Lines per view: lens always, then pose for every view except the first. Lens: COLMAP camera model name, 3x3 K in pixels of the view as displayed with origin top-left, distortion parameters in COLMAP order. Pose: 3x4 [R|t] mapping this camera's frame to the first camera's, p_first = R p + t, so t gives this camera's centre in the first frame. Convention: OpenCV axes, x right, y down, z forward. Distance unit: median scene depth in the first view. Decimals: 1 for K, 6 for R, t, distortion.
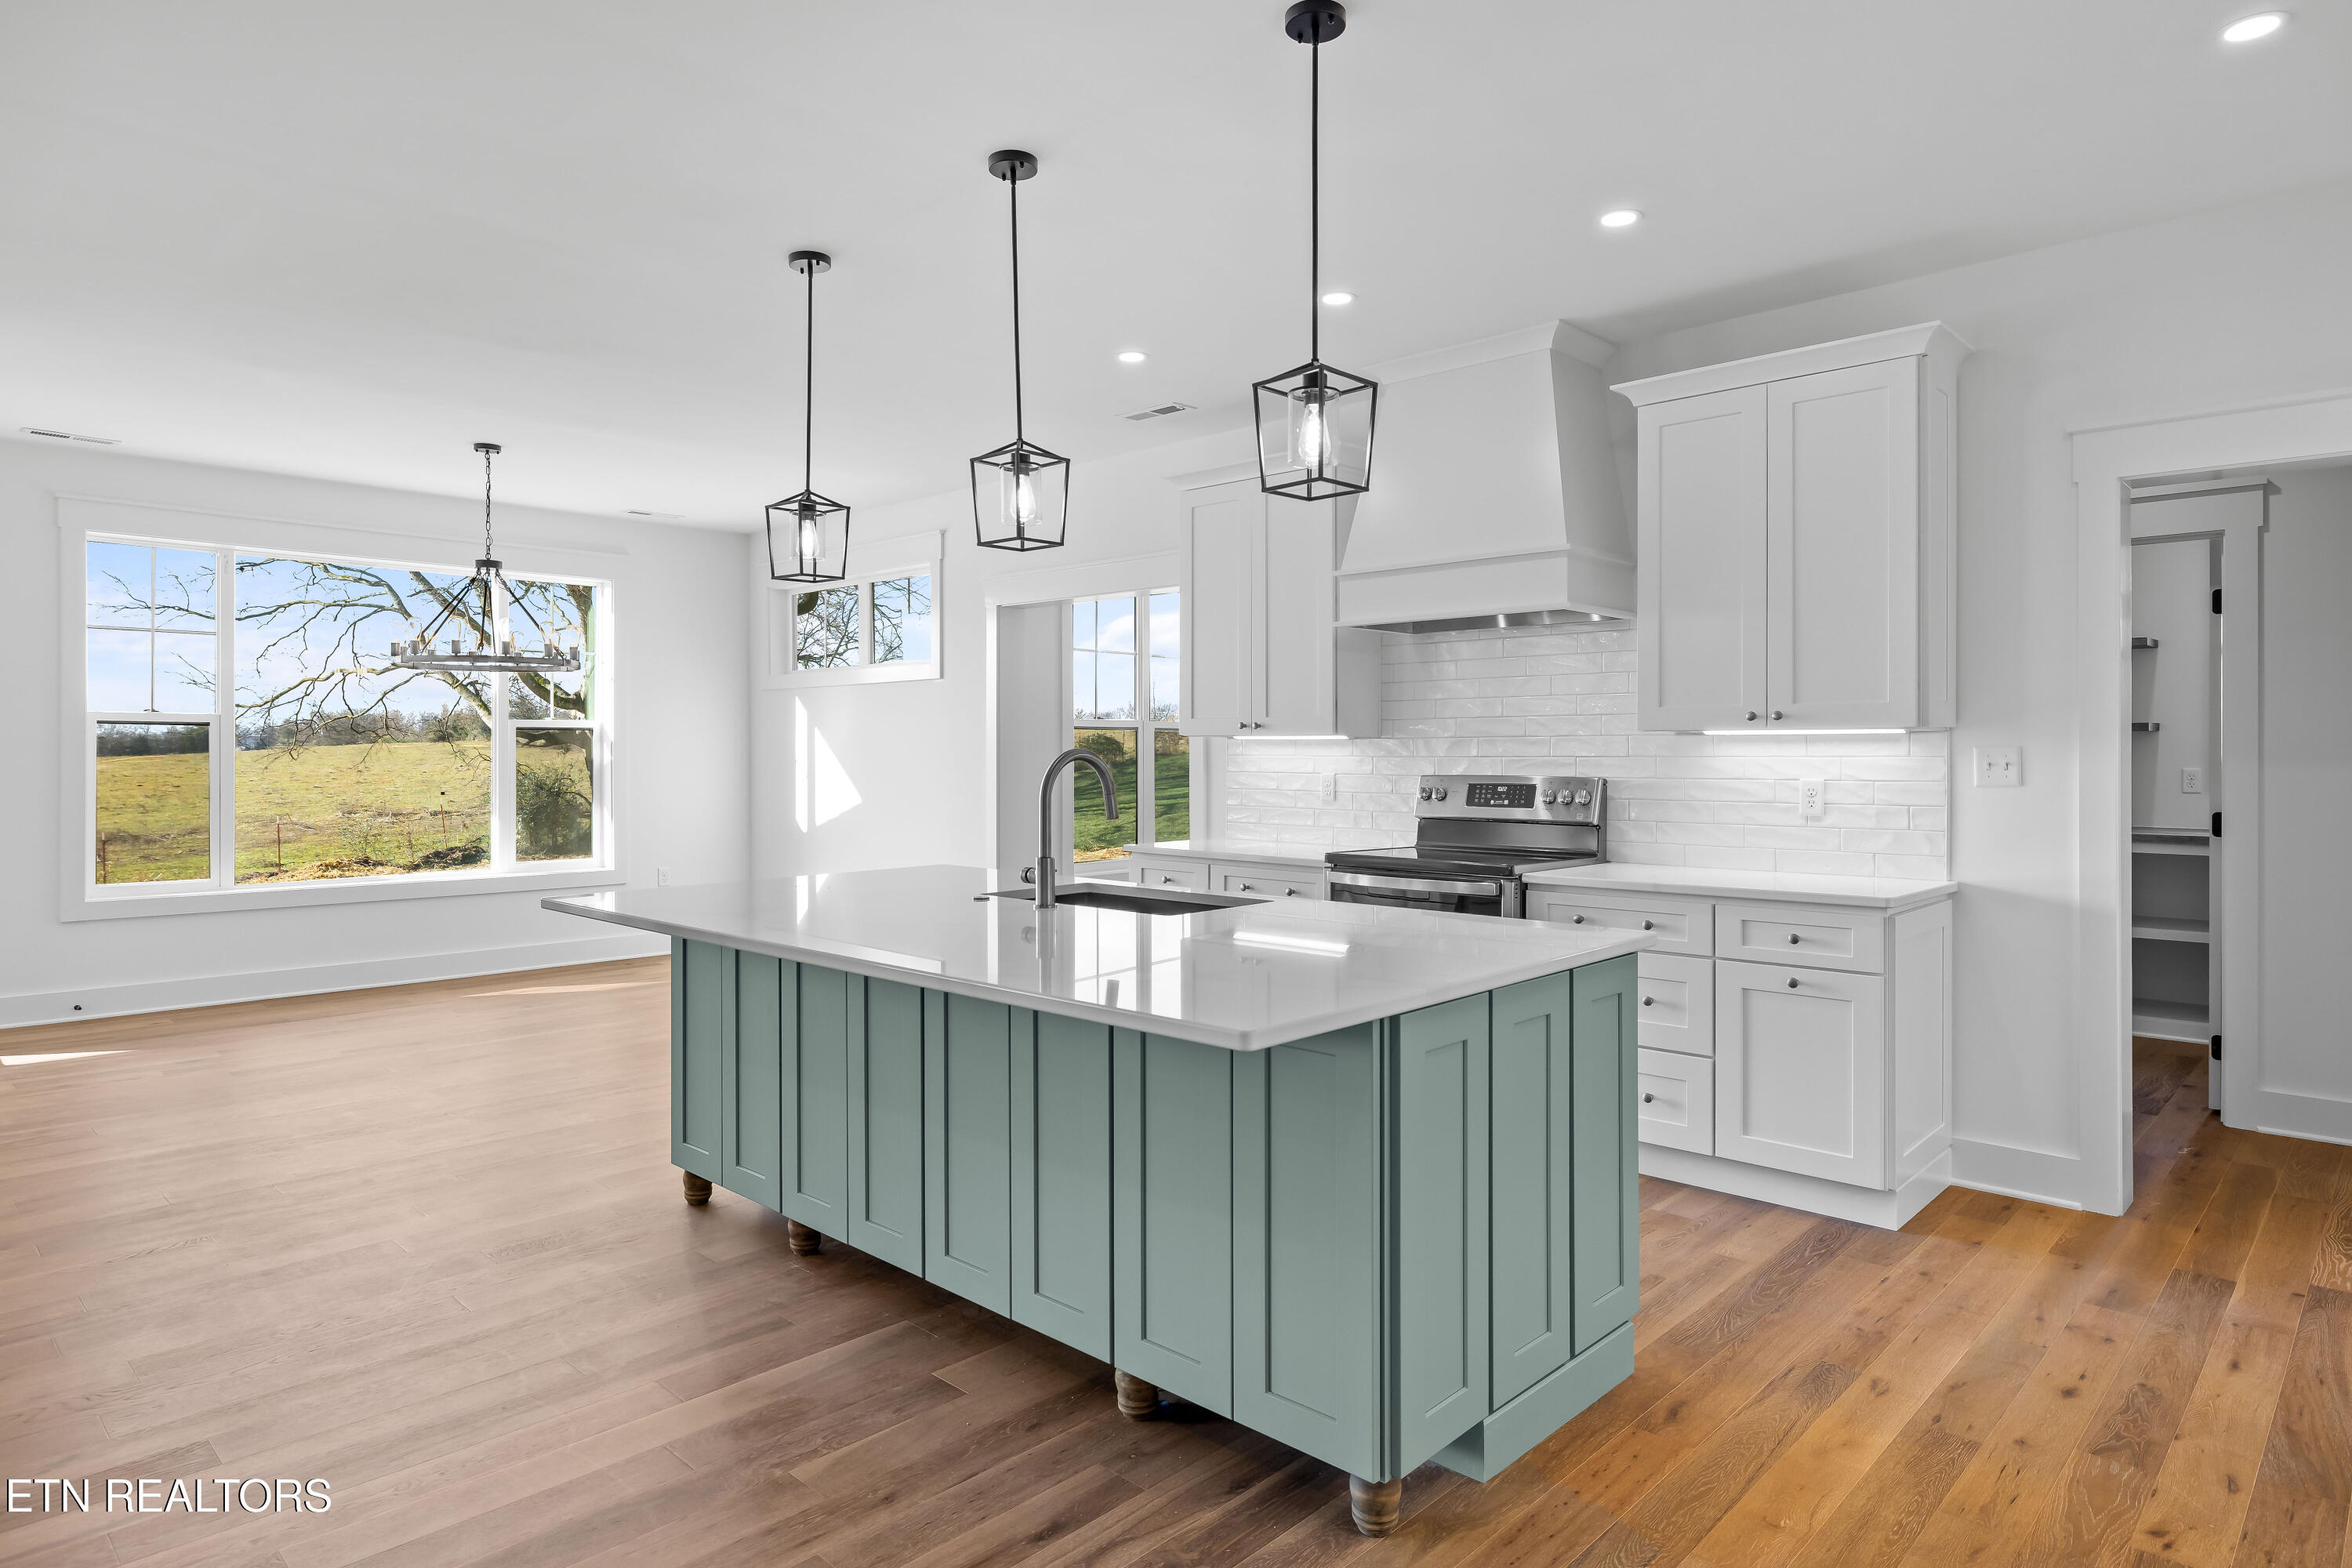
lens RADIAL K [[1339.4, 0, 1181.4], [0, 1339.4, 748.1], [0, 0, 1]] dist [0.004453, 0.000542]
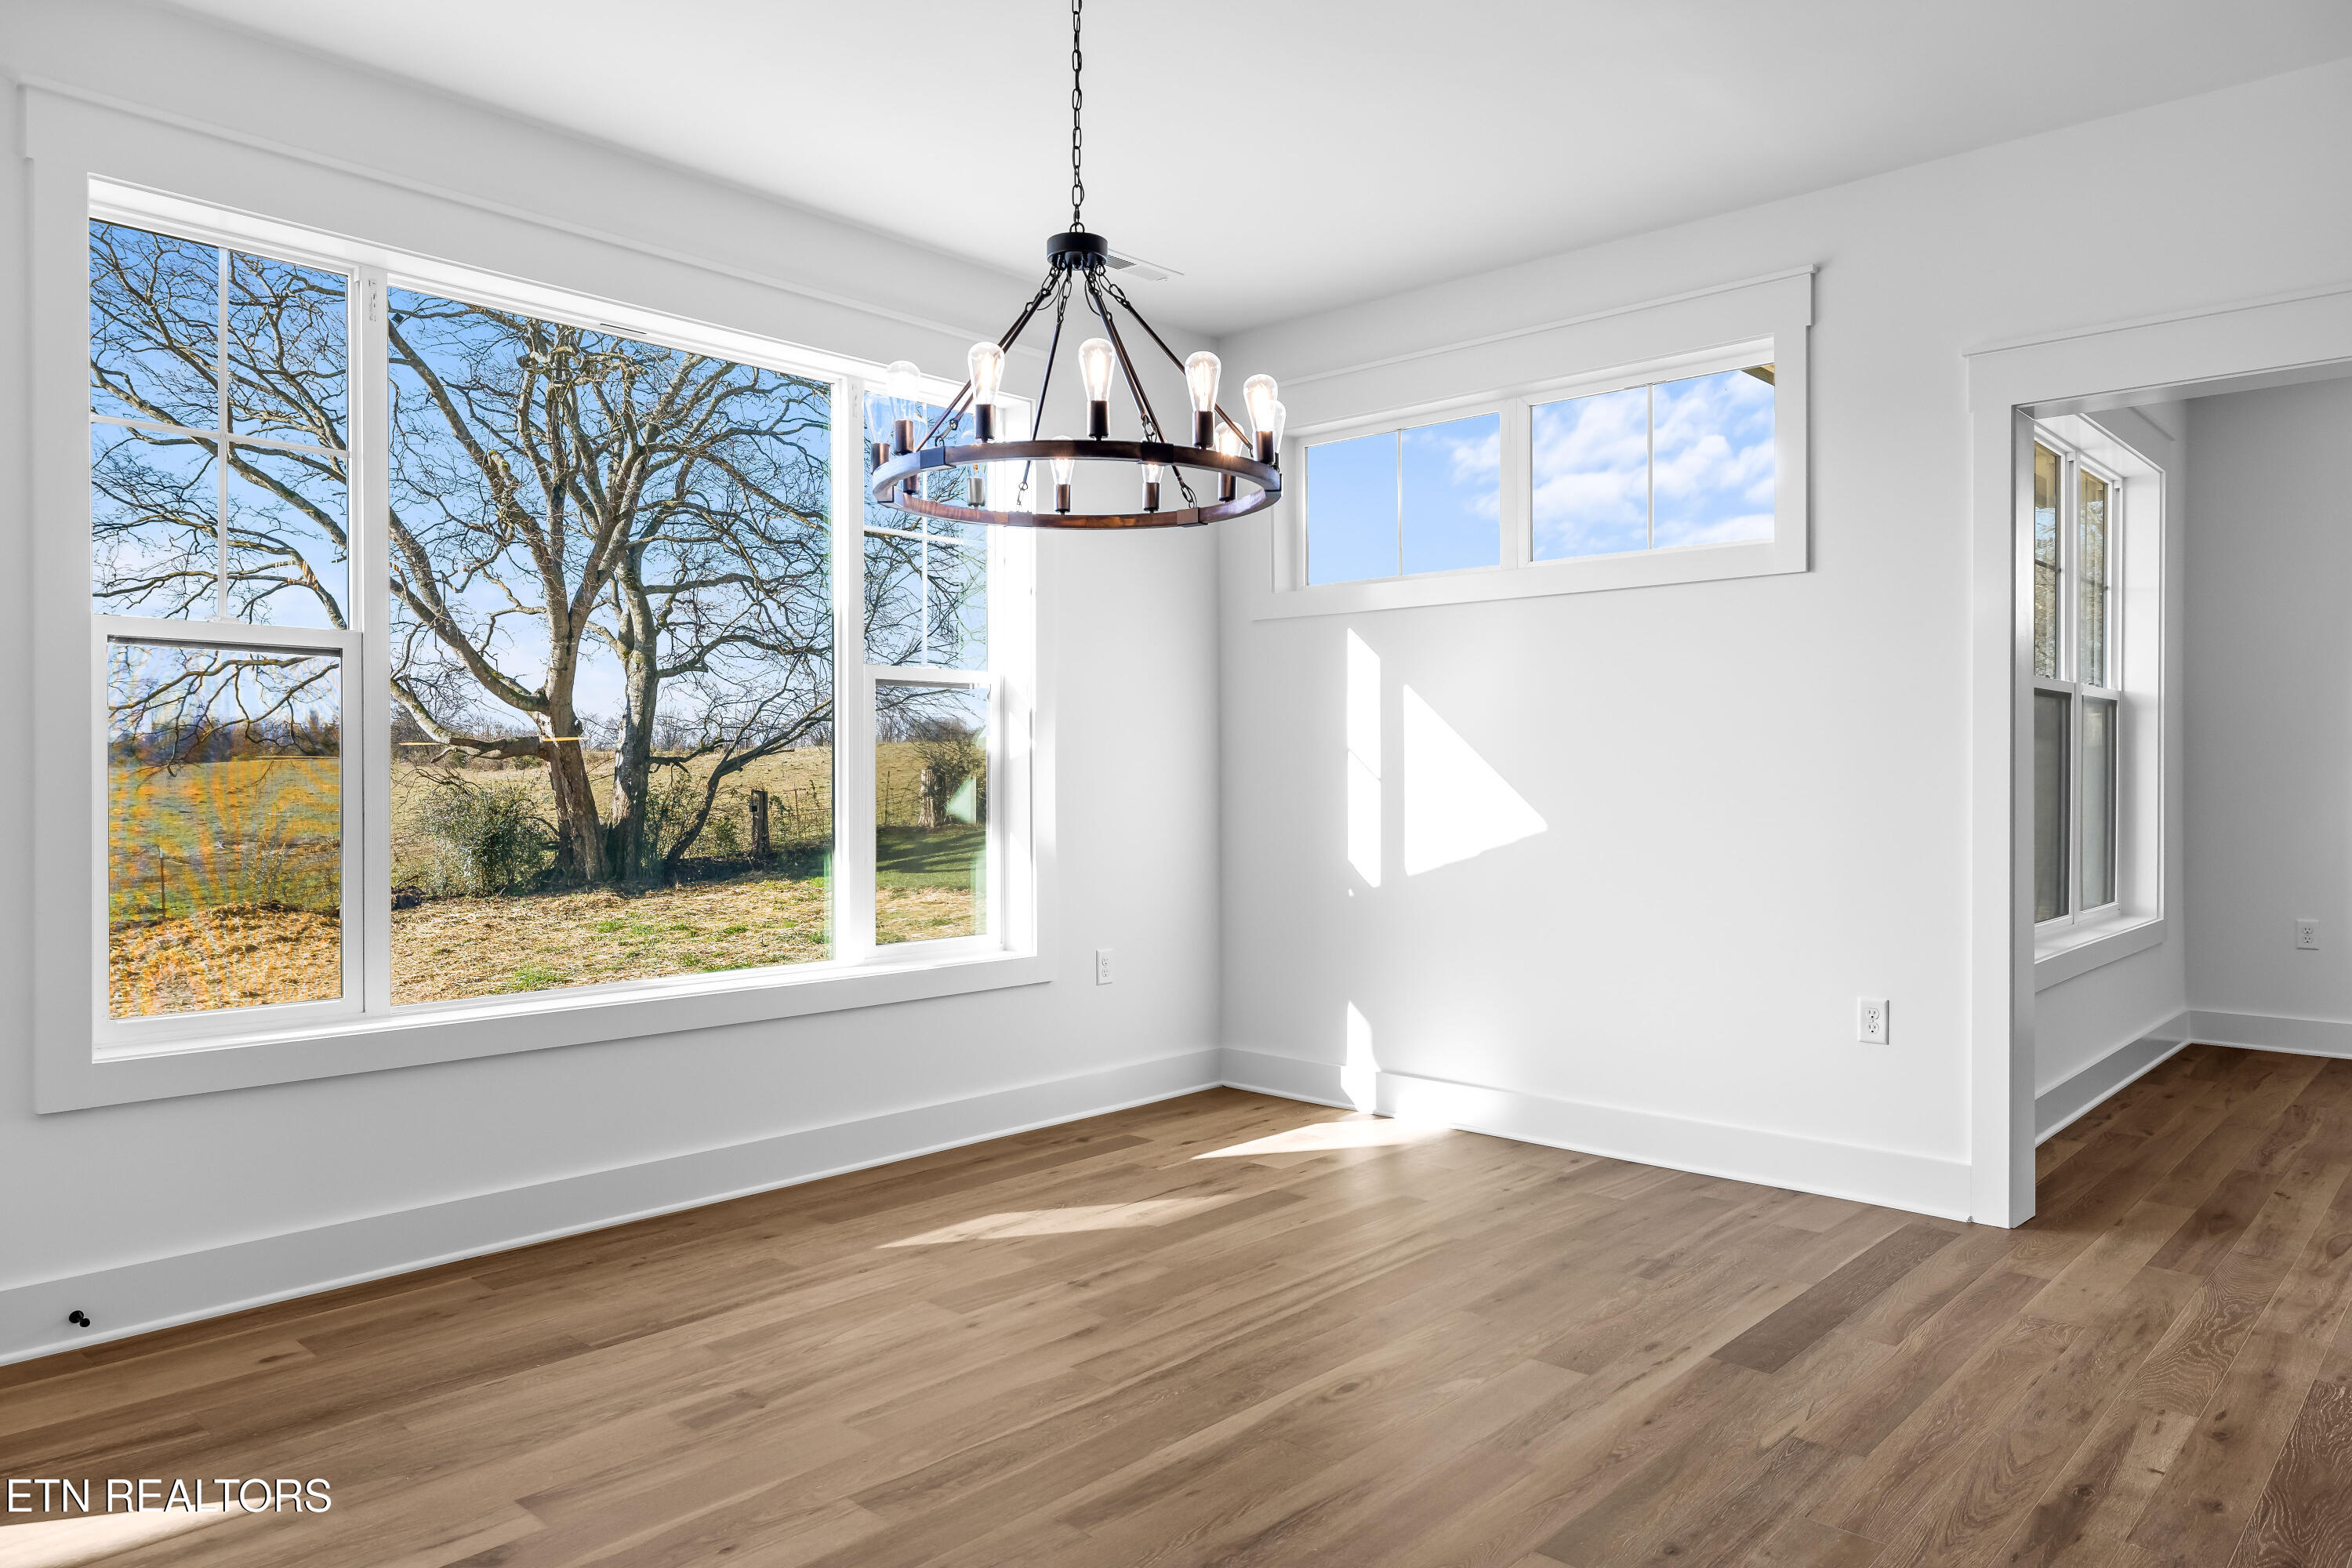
lens RADIAL K [[1536.5, 0, 1176.0], [0, 1536.5, 784.0], [0, 0, 1]] dist [-0.000725, 0.001726]
pose [[0.999898, 0.000802, 0.014260, -0.091663], [-0.000940, 0.999953, 0.009685, 0.004277], [-0.014251, -0.009697, 0.999851, 0.097542]]
